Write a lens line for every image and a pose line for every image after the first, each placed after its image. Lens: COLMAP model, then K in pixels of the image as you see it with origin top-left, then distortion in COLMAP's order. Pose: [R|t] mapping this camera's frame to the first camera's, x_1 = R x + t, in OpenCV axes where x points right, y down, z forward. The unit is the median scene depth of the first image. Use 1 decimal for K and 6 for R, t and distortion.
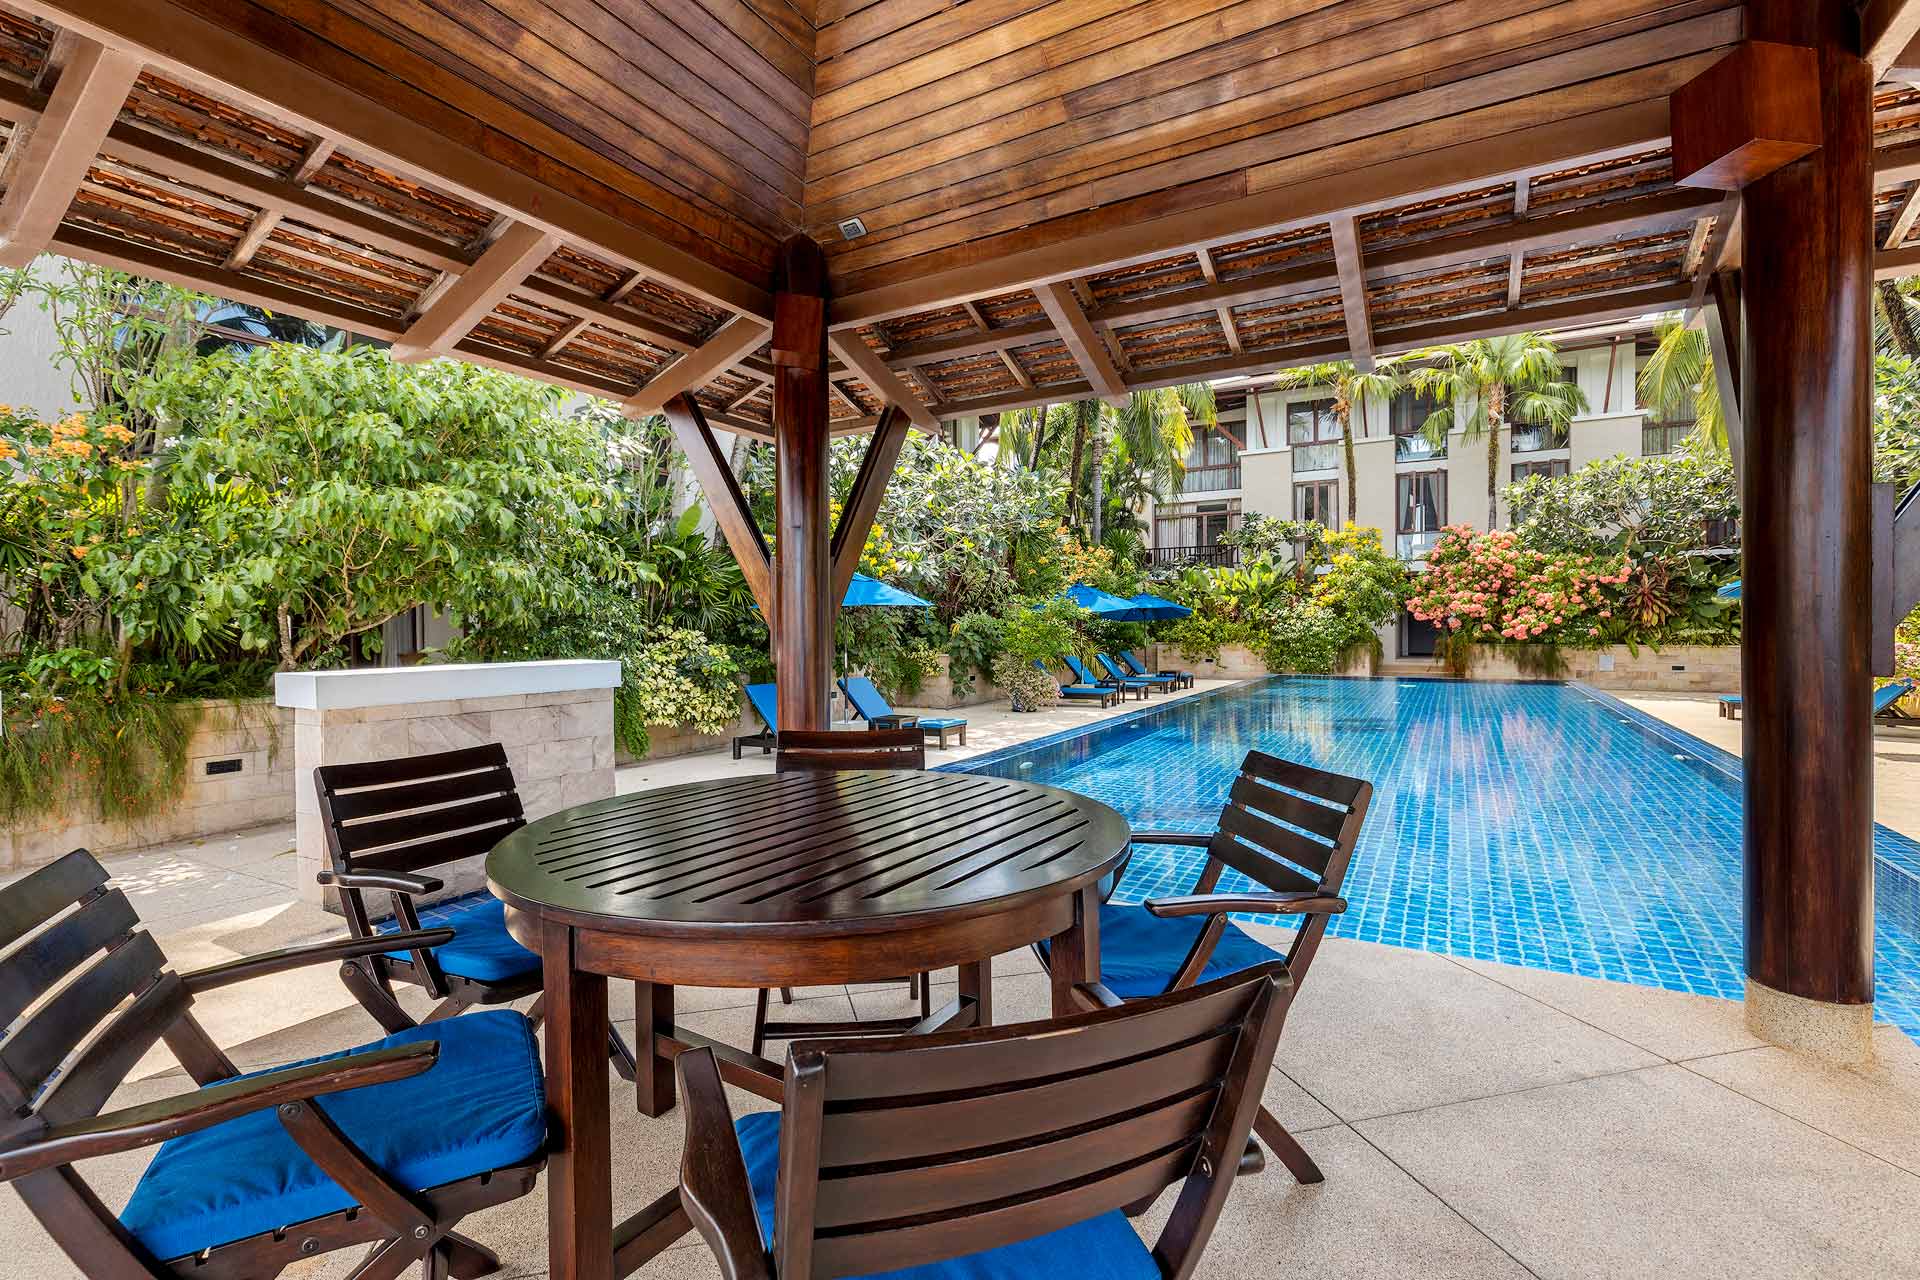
lens RADIAL K [[866.7, 0, 954.9], [0, 866.7, 621.9], [0, 0, 1]] dist [0.005126, -0.002629]
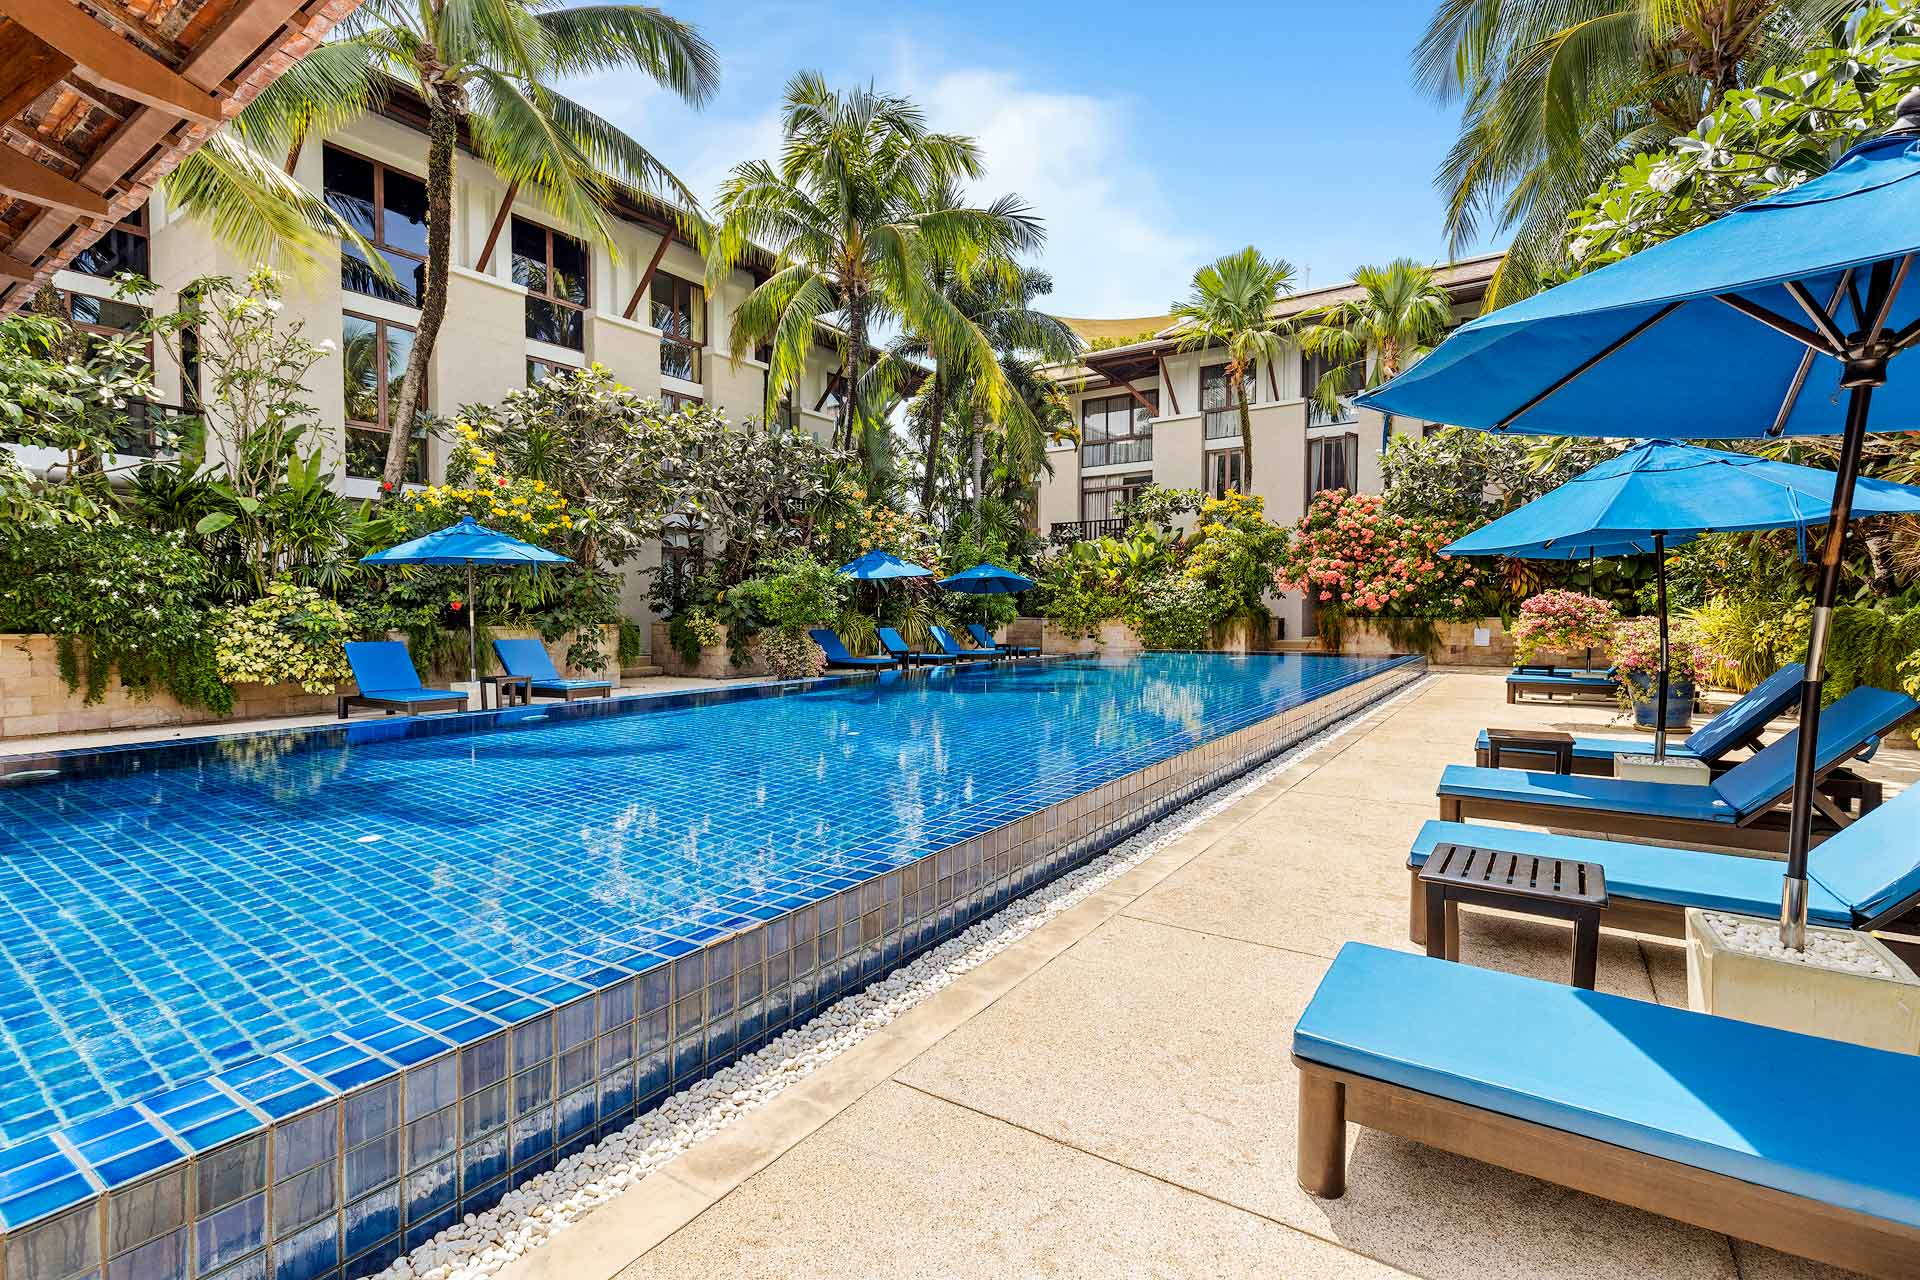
lens RADIAL K [[866.7, 0, 958.9], [0, 866.7, 627.3], [0, 0, 1]] dist [0.005126, -0.002629]
pose [[0.997773, 0.002407, -0.066657, 0.249387], [-0.001101, 0.999807, 0.019624, 0.018652], [0.066691, -0.019507, 0.997583, 0.046028]]
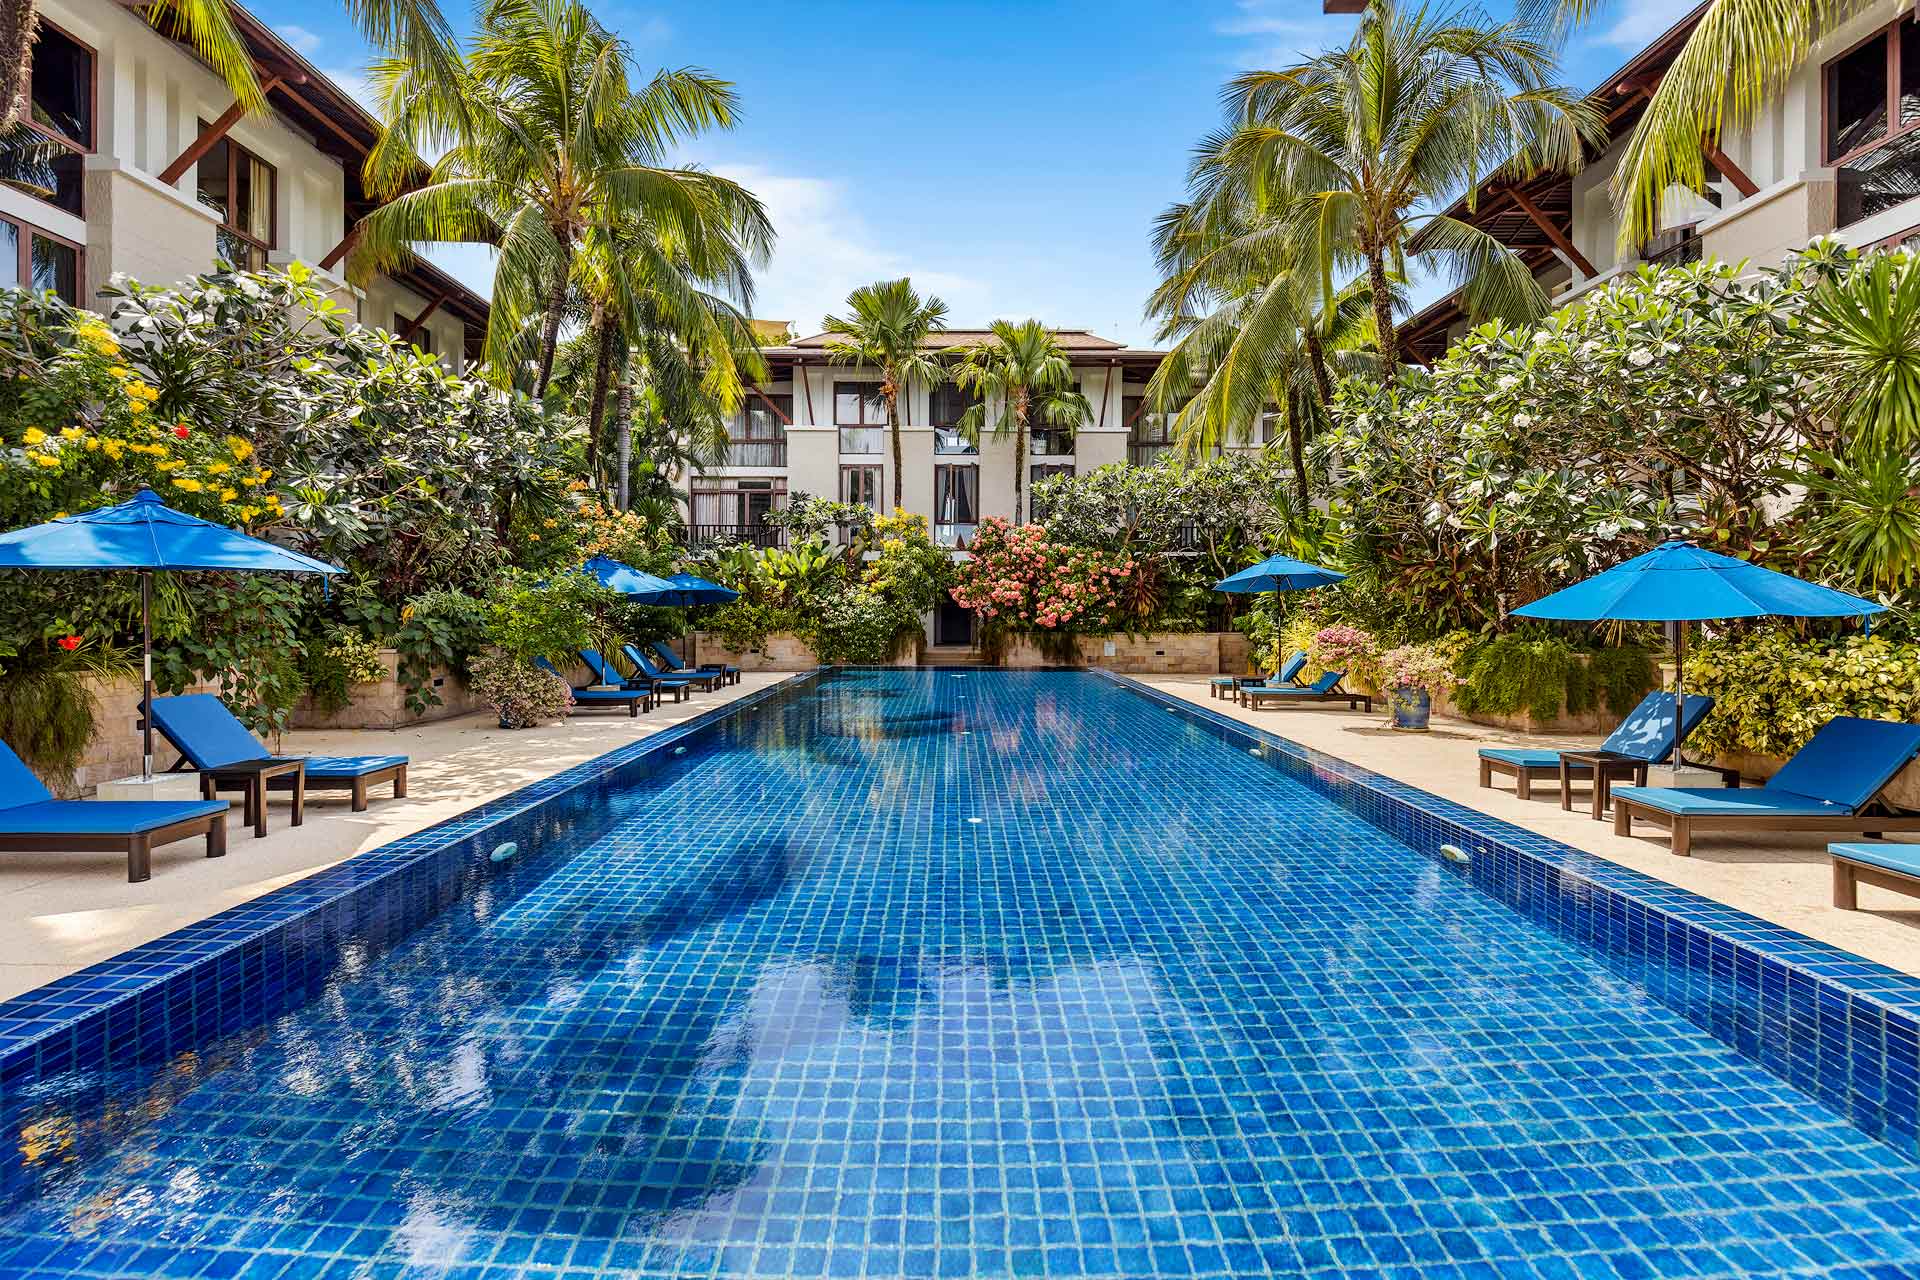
lens RADIAL K [[866.7, 0, 955.0], [0, 866.7, 615.1], [0, 0, 1]] dist [0.005126, -0.002629]
pose [[0.862055, 0.006684, 0.506771, 0.019960], [-0.009563, 0.999950, 0.003080, 0.002642], [-0.506725, -0.007501, 0.862075, 0.142737]]
